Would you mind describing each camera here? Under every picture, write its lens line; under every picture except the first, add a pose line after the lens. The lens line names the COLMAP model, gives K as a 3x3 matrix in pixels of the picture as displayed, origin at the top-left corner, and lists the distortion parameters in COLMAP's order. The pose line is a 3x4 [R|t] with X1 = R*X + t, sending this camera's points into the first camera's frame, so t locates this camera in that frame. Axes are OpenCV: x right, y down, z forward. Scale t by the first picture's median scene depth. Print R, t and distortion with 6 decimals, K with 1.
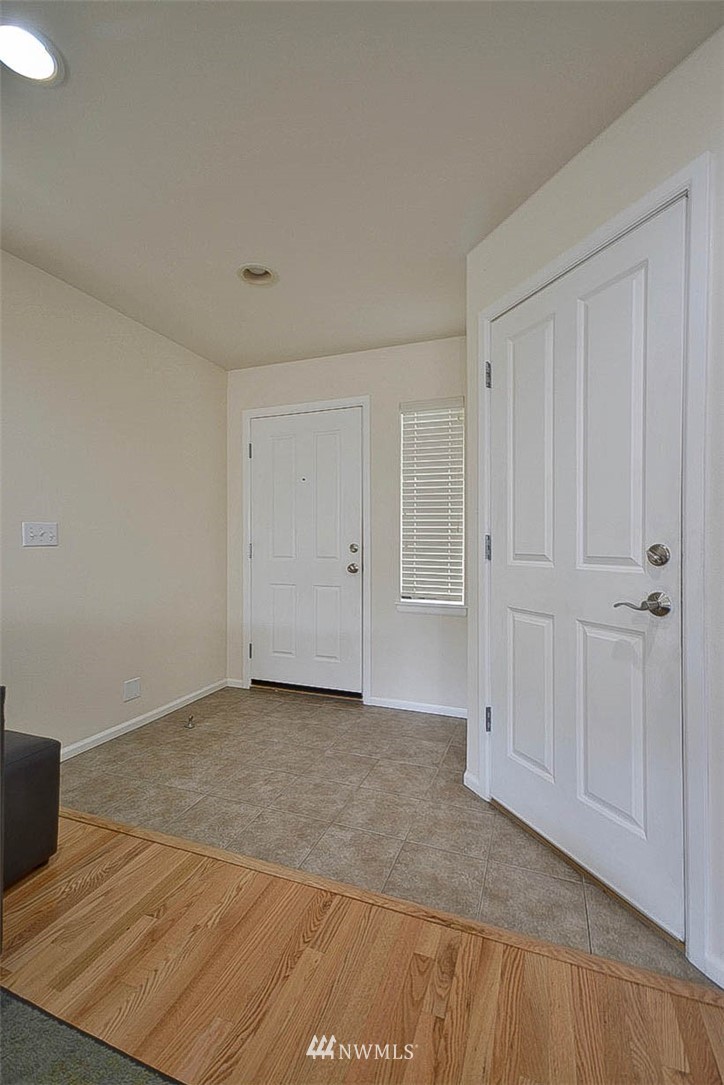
lens RADIAL K [[488.0, 0, 362.0], [0, 488.0, 542.5], [0, 0, 1]] dist [0.002516, -0.006646]
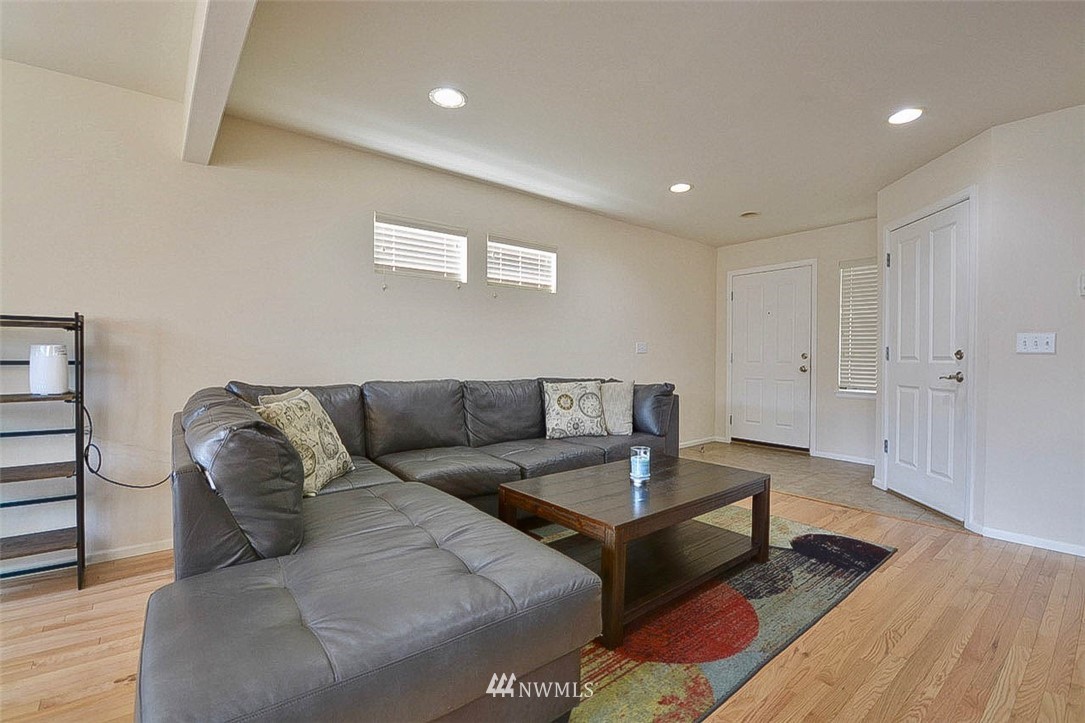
lens RADIAL K [[474.8, 0, 542.5], [0, 474.8, 361.5], [0, 0, 1]] dist [0.001949, -0.013320]
pose [[0.868155, 0.011003, -0.496171, 0.009786], [-0.007109, 0.999927, 0.009737, 0.021244], [0.496242, -0.004926, 0.868170, -0.779977]]
